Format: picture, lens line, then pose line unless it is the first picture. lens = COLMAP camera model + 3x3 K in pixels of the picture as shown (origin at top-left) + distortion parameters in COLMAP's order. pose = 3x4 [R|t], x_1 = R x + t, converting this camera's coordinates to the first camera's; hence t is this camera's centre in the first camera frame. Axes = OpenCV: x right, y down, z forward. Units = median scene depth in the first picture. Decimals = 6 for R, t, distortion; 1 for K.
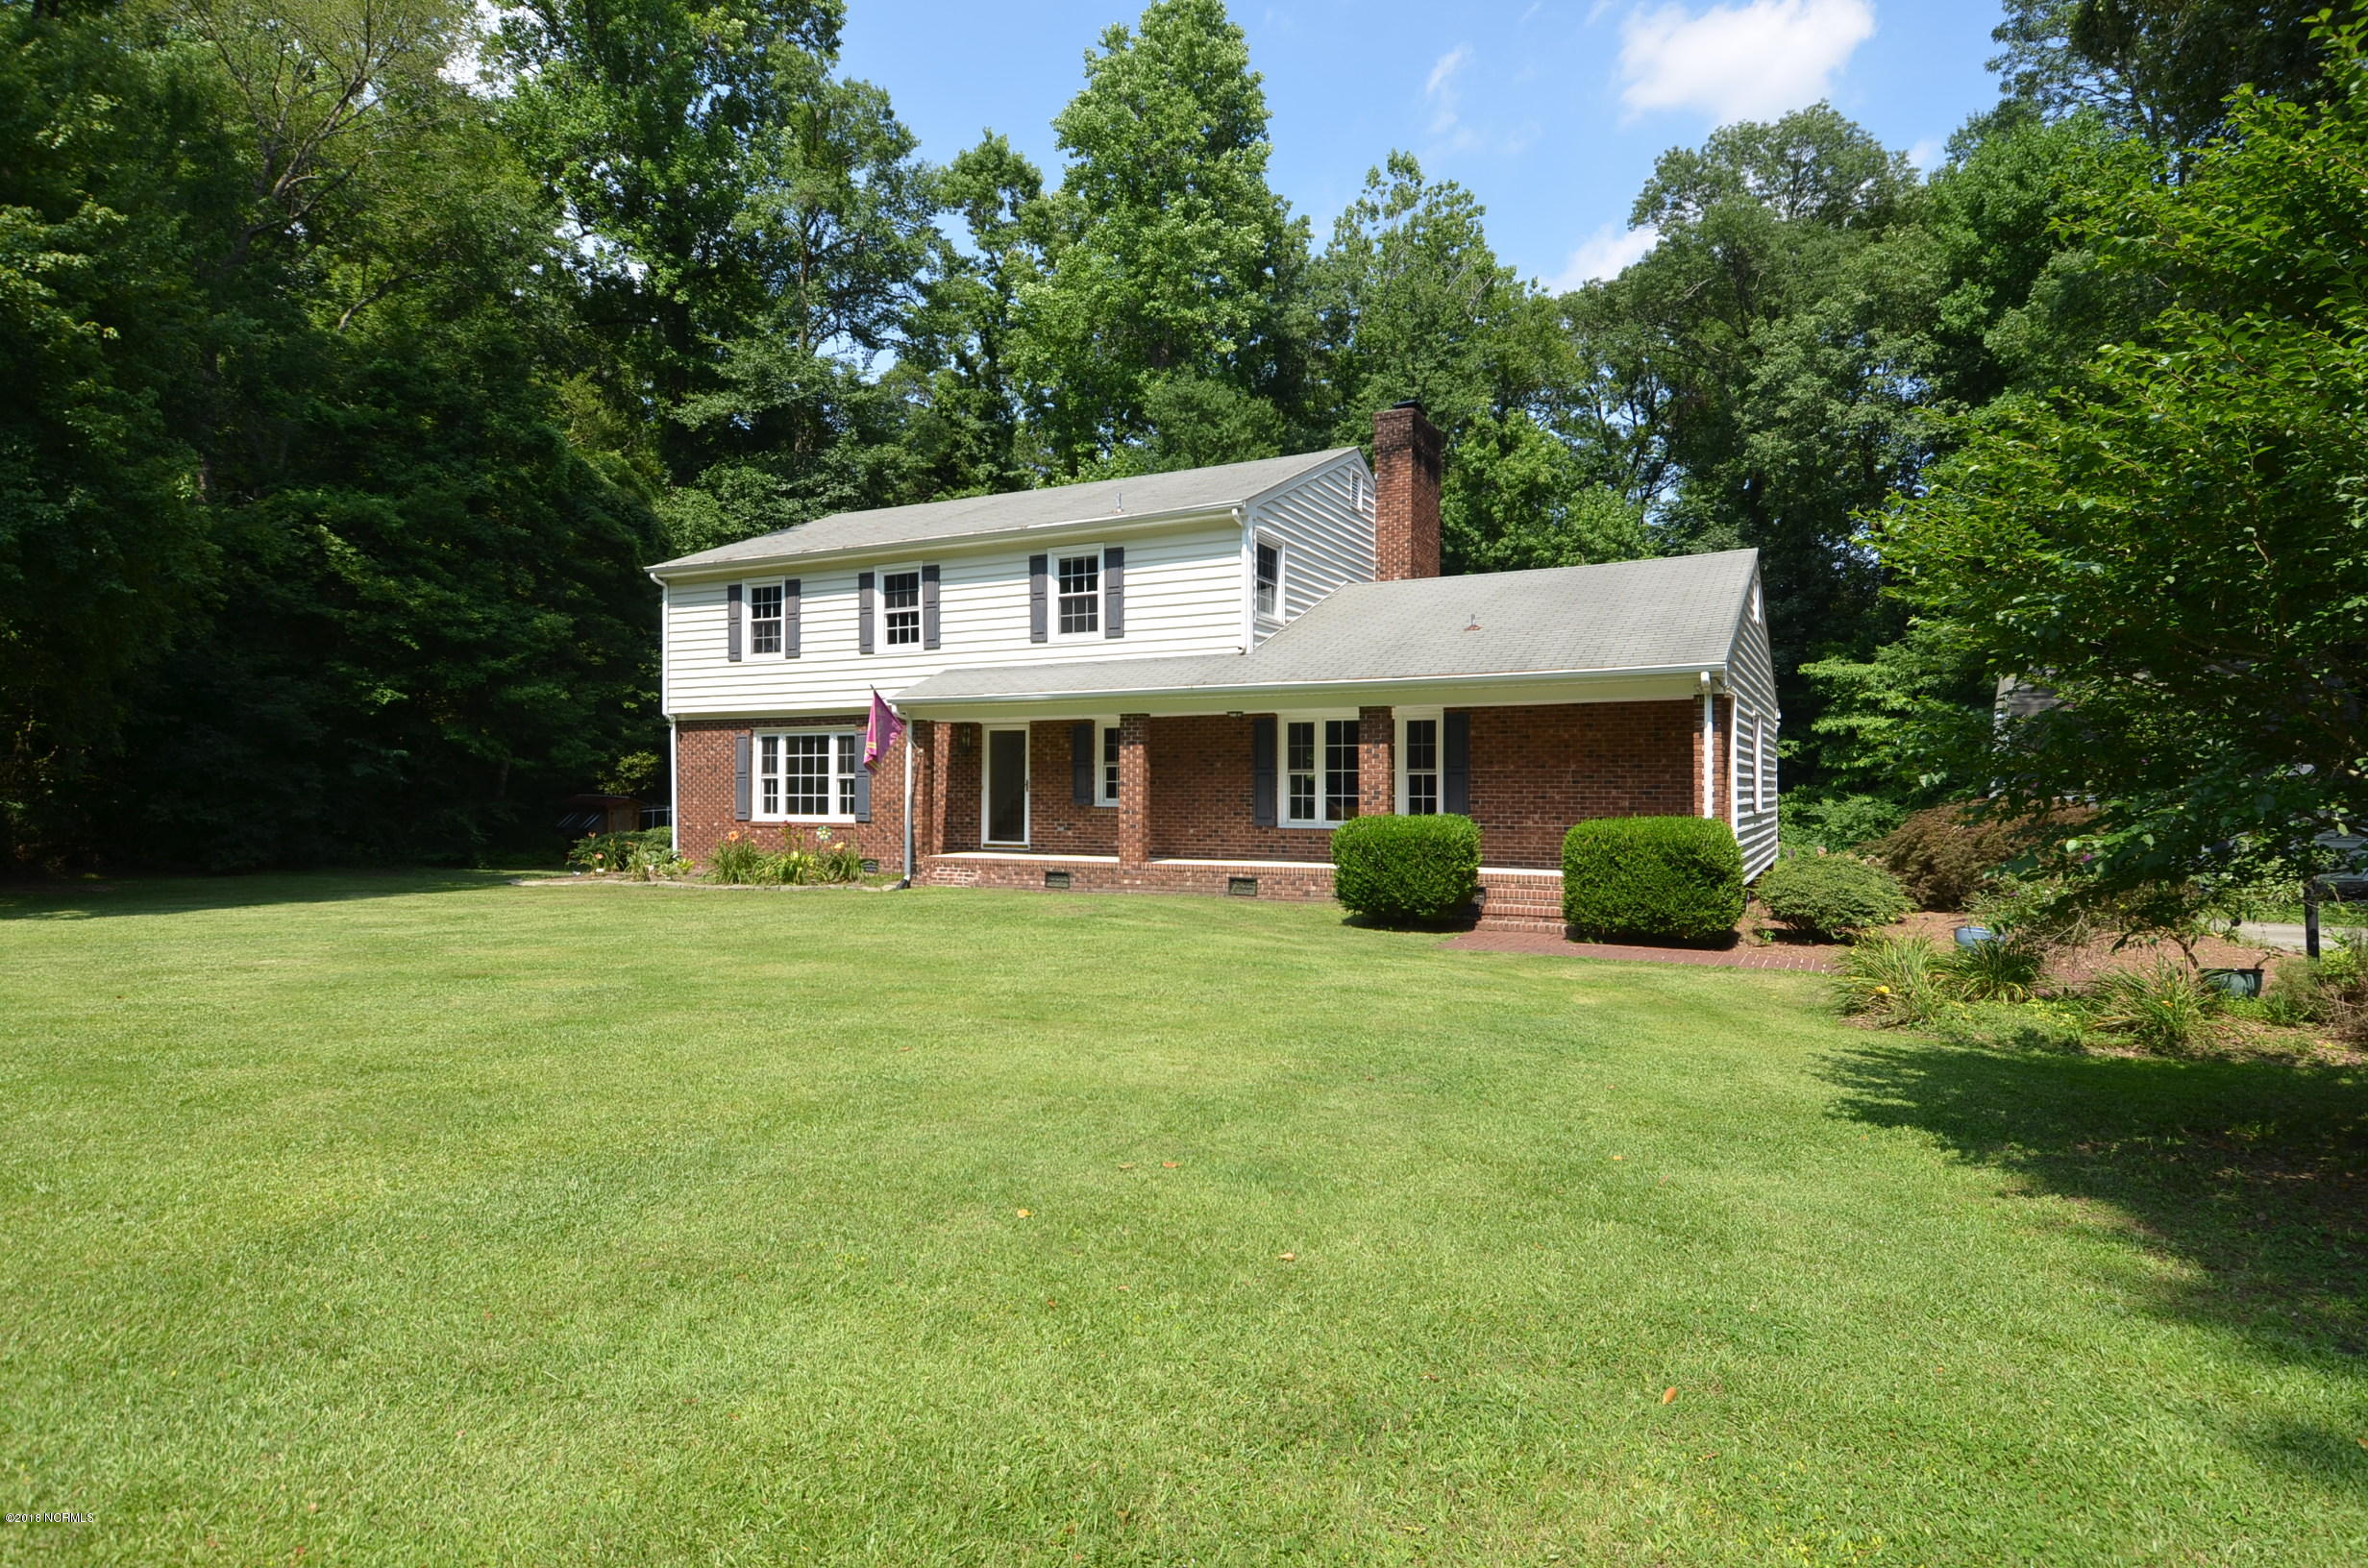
lens RADIAL K [[1241.7, 0, 1256.7], [0, 1241.7, 796.1], [0, 0, 1]] dist [0.012274, -0.013529]
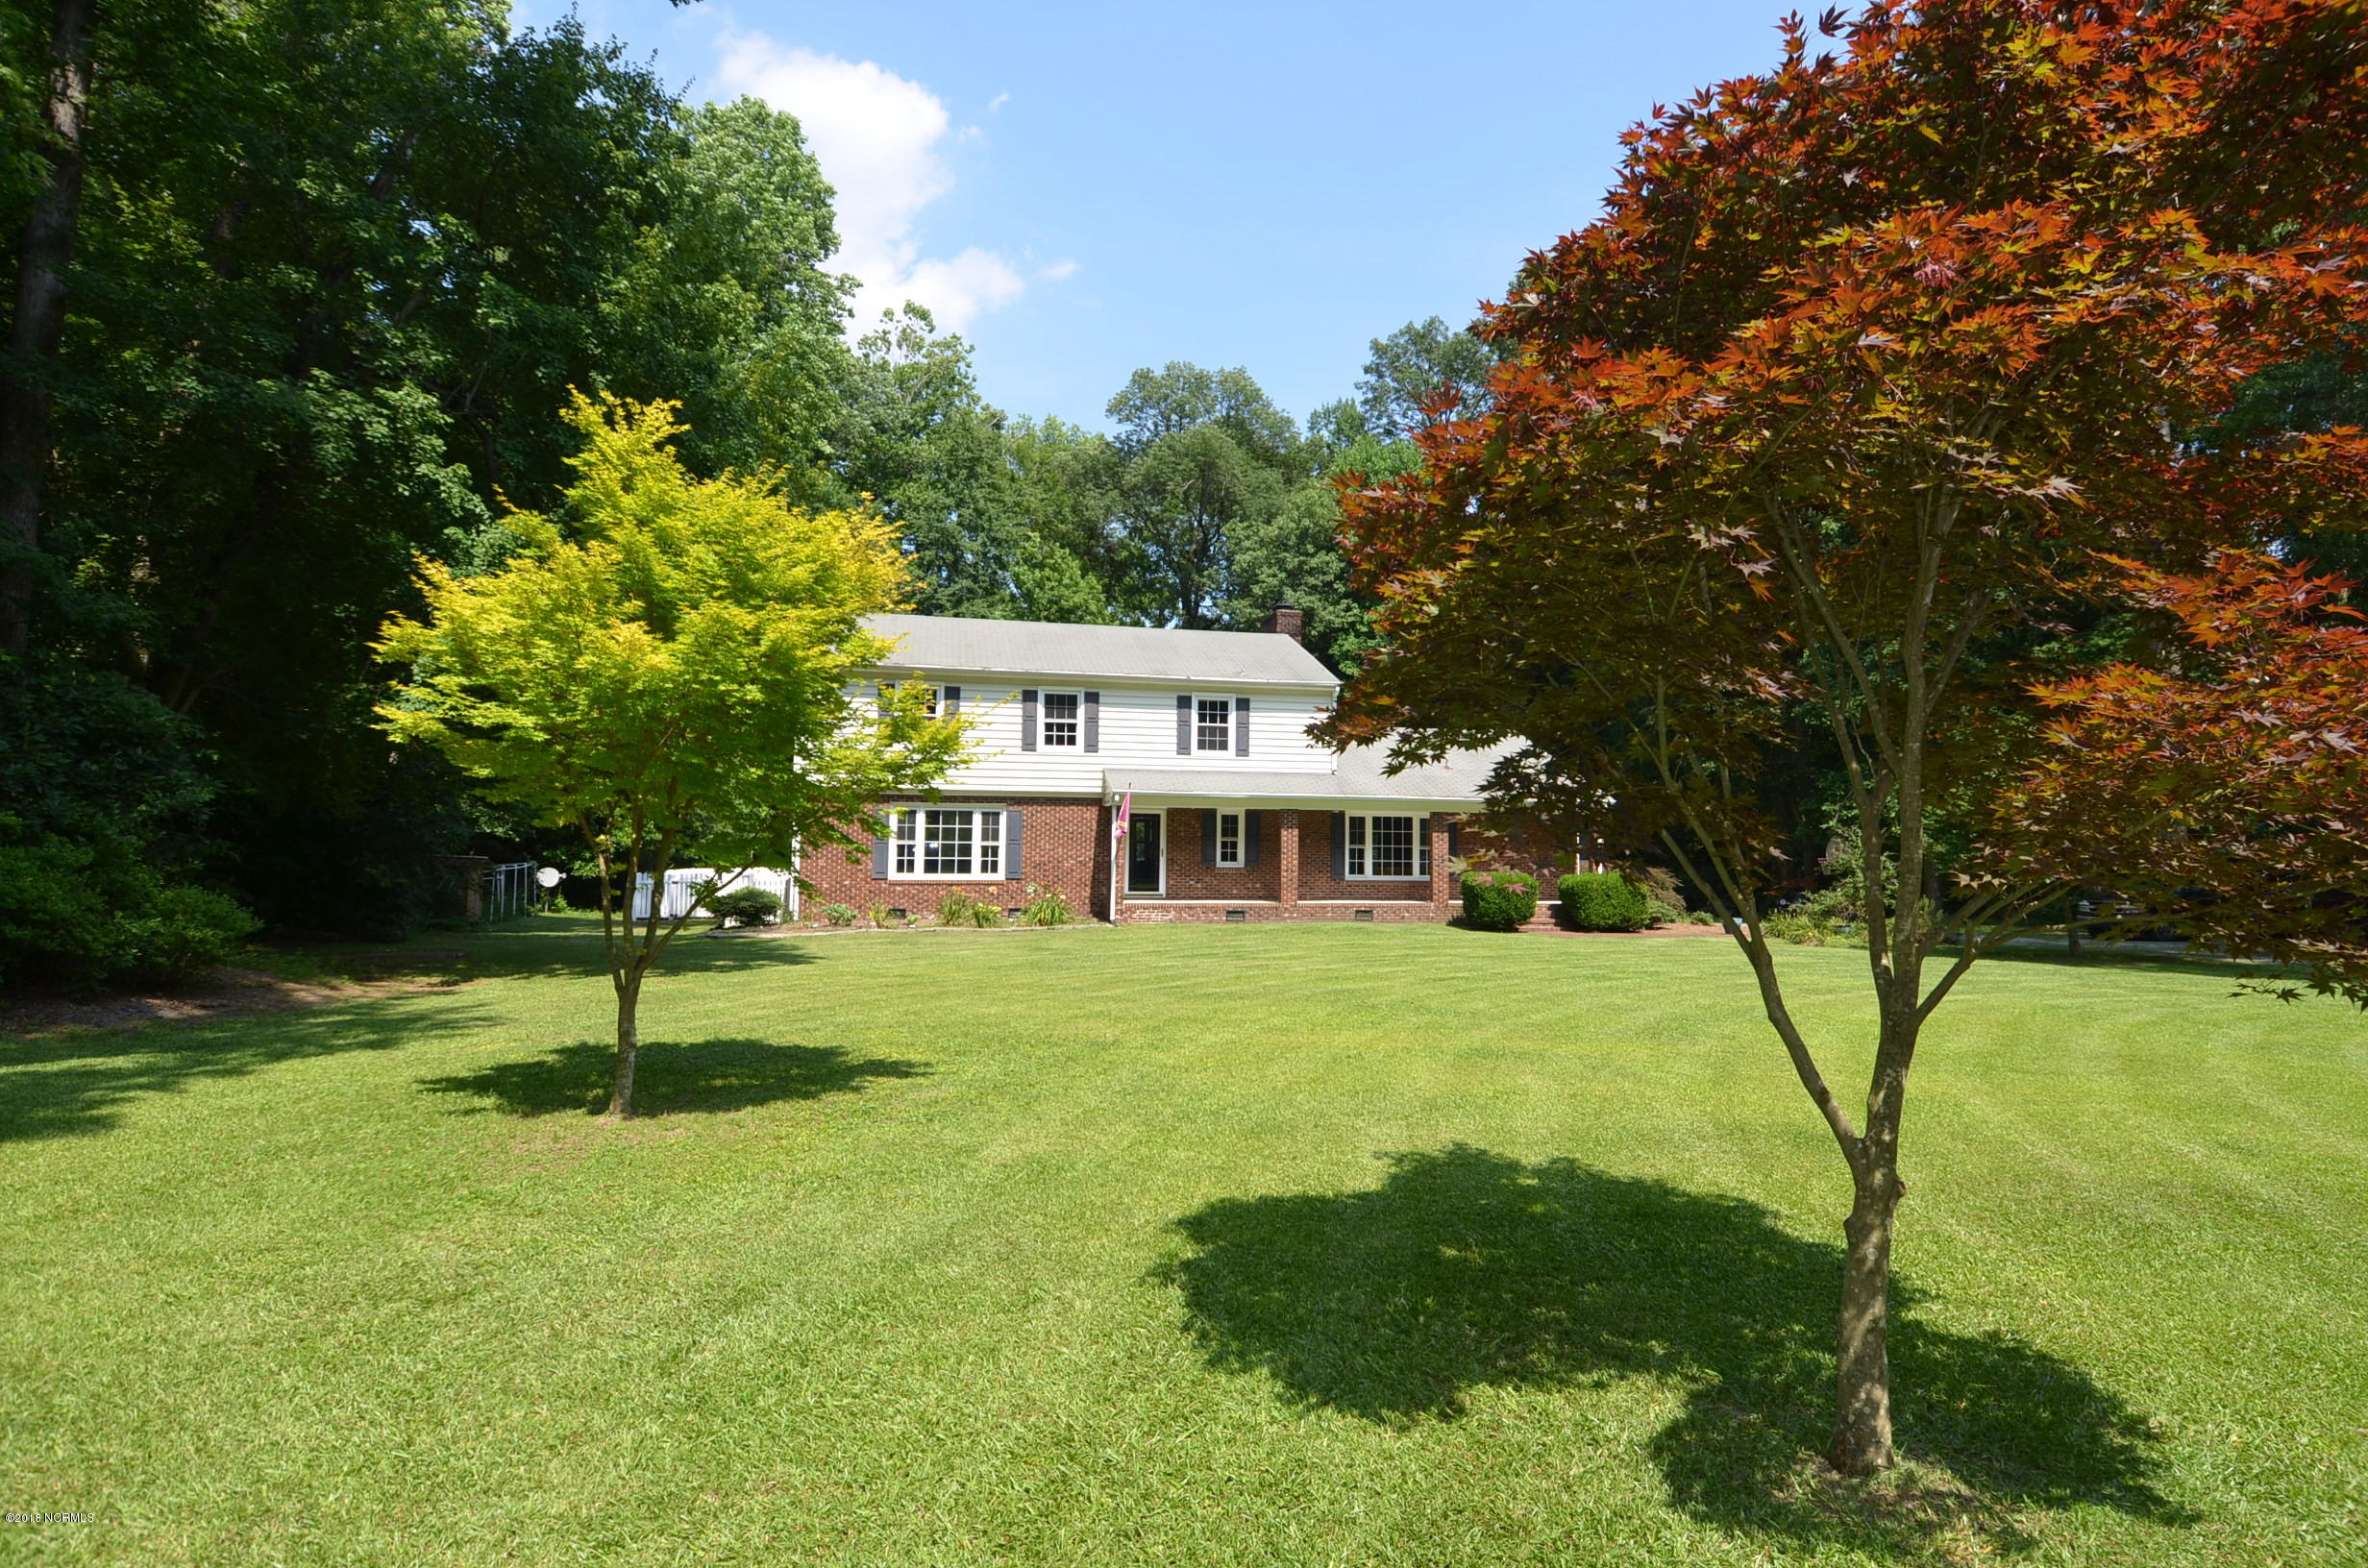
lens RADIAL K [[1241.7, 0, 1246.6], [0, 1241.7, 805.6], [0, 0, 1]] dist [0.012274, -0.013529]
pose [[0.766013, 0.031477, 0.642054, -0.973942], [-0.005310, 0.999076, -0.042645, -0.001951], [-0.642803, 0.029257, 0.765473, -0.151807]]
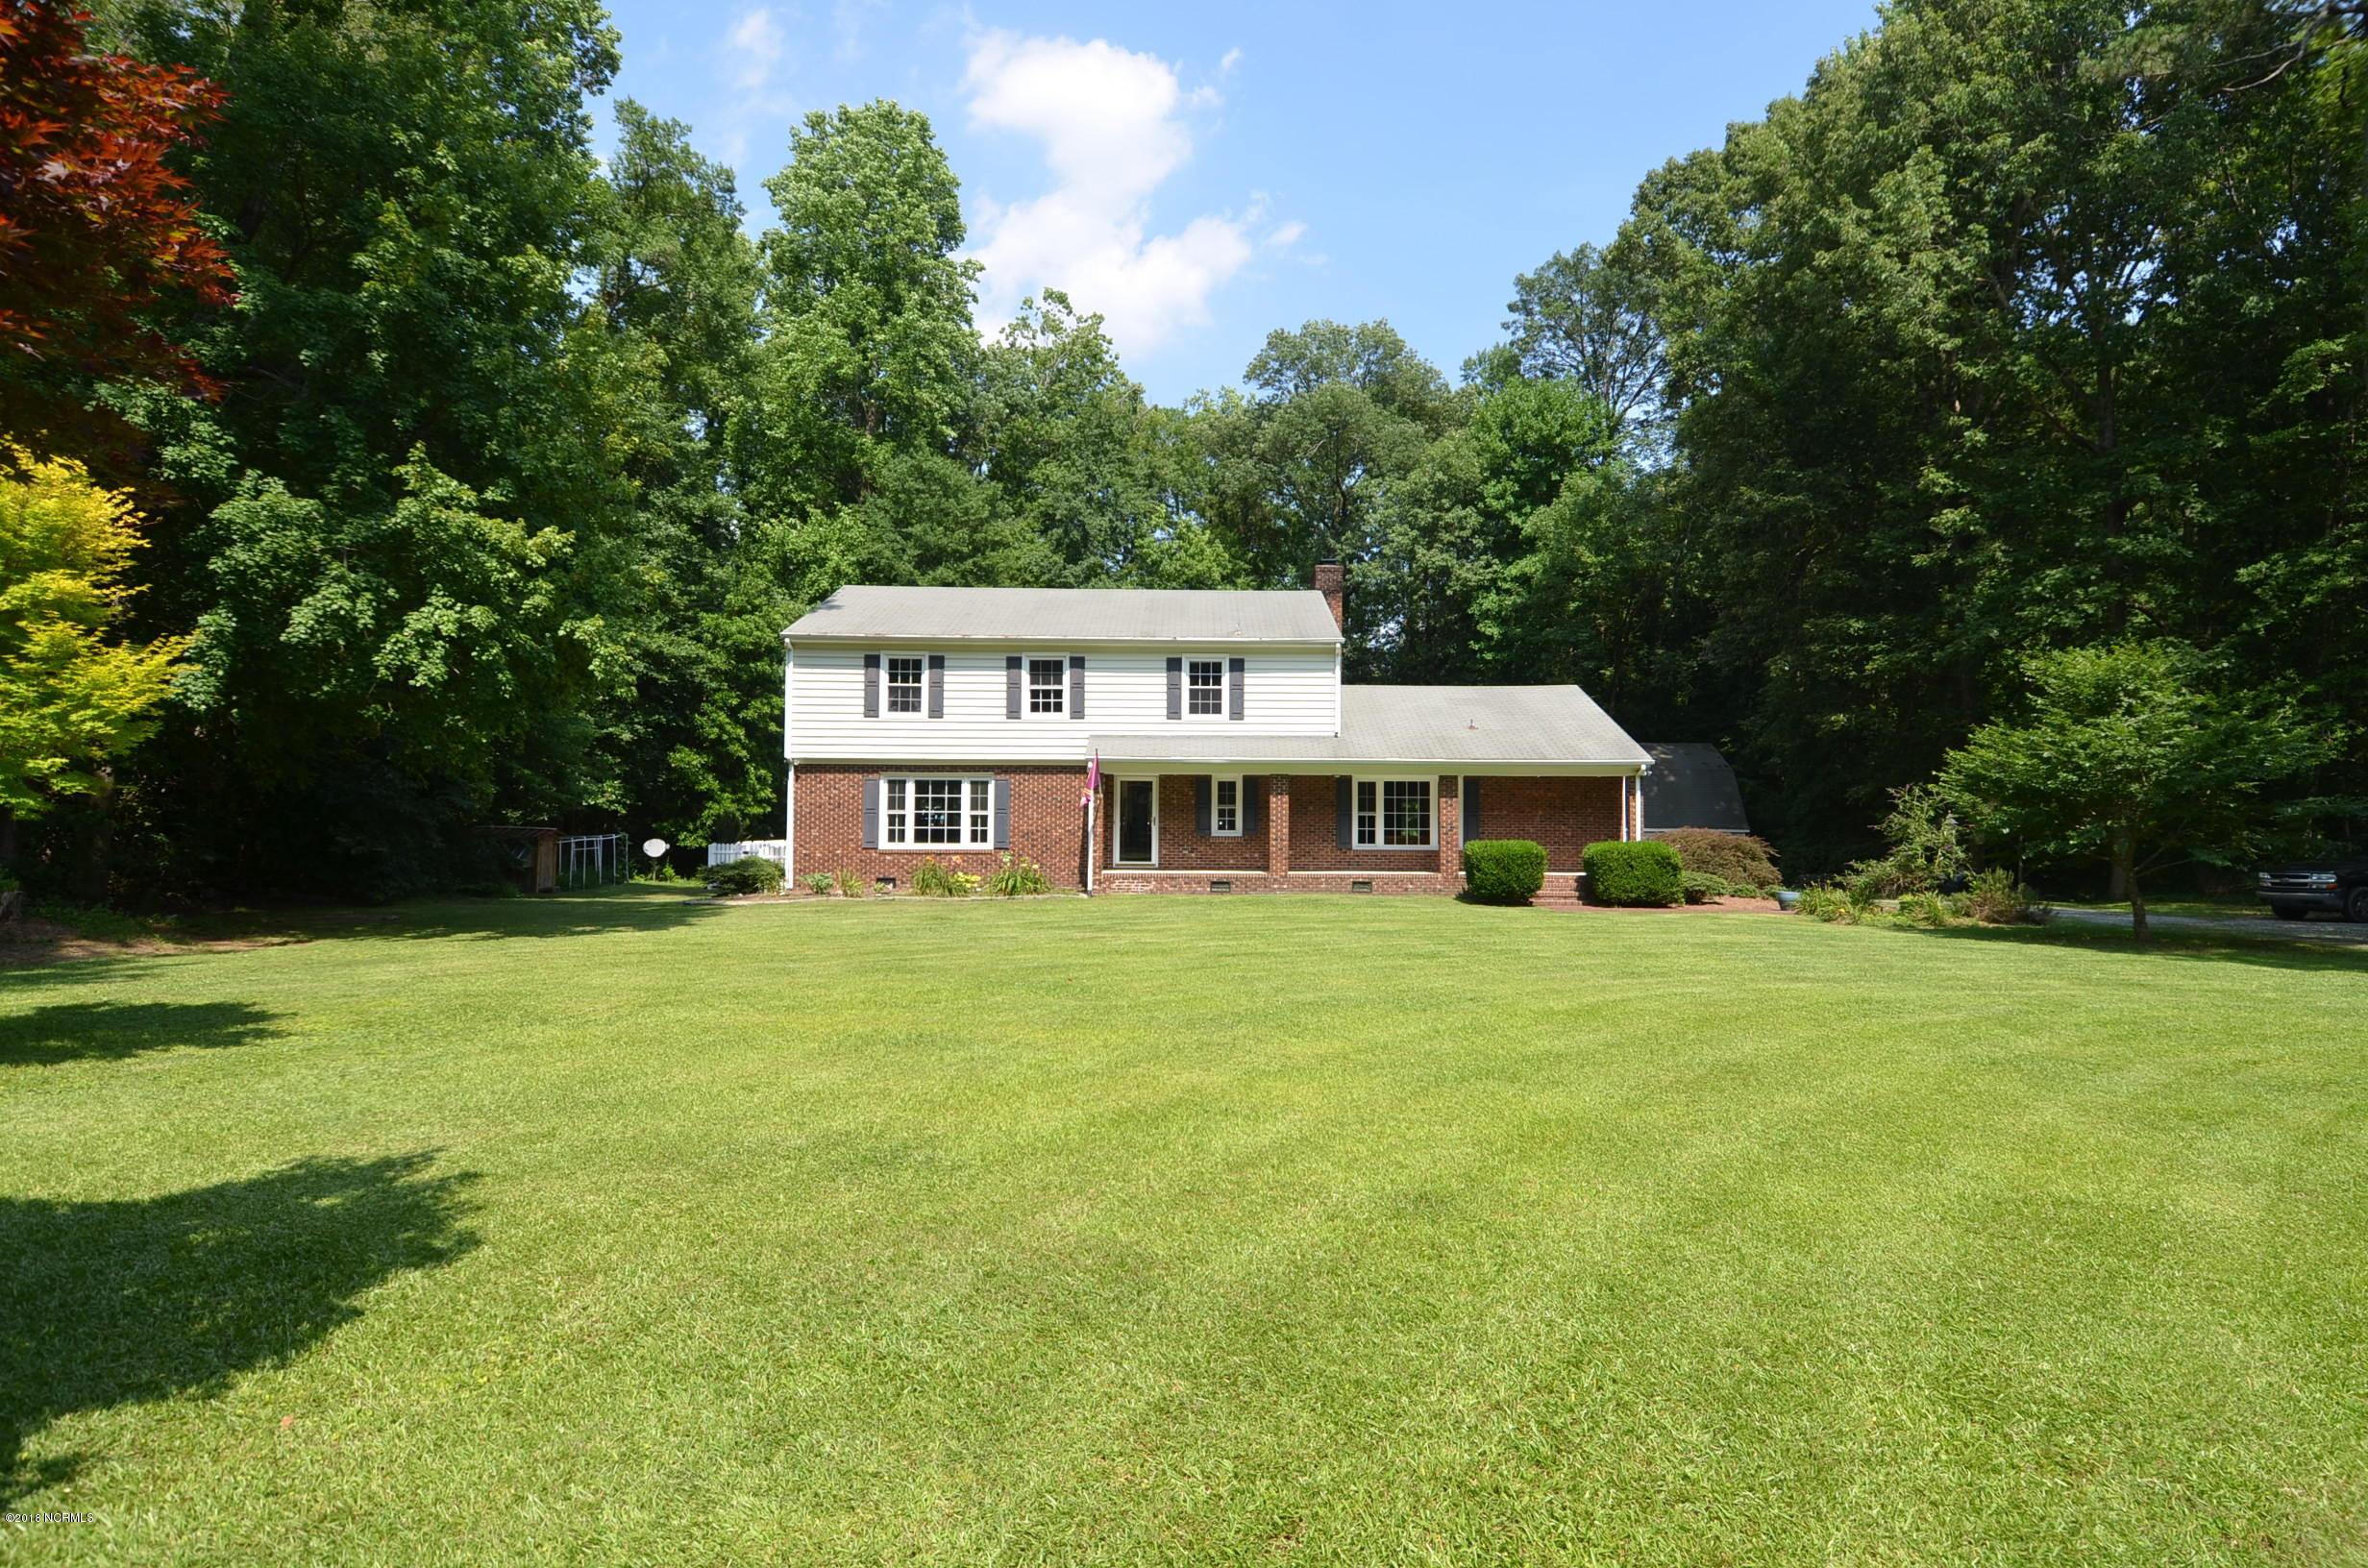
lens RADIAL K [[1241.7, 0, 1237.8], [0, 1241.7, 805.6], [0, 0, 1]] dist [0.012274, -0.013529]
pose [[0.884233, 0.011184, 0.466911, -0.707279], [-0.001559, 0.999778, -0.020996, 0.002971], [-0.467043, 0.017837, 0.884055, -0.253252]]
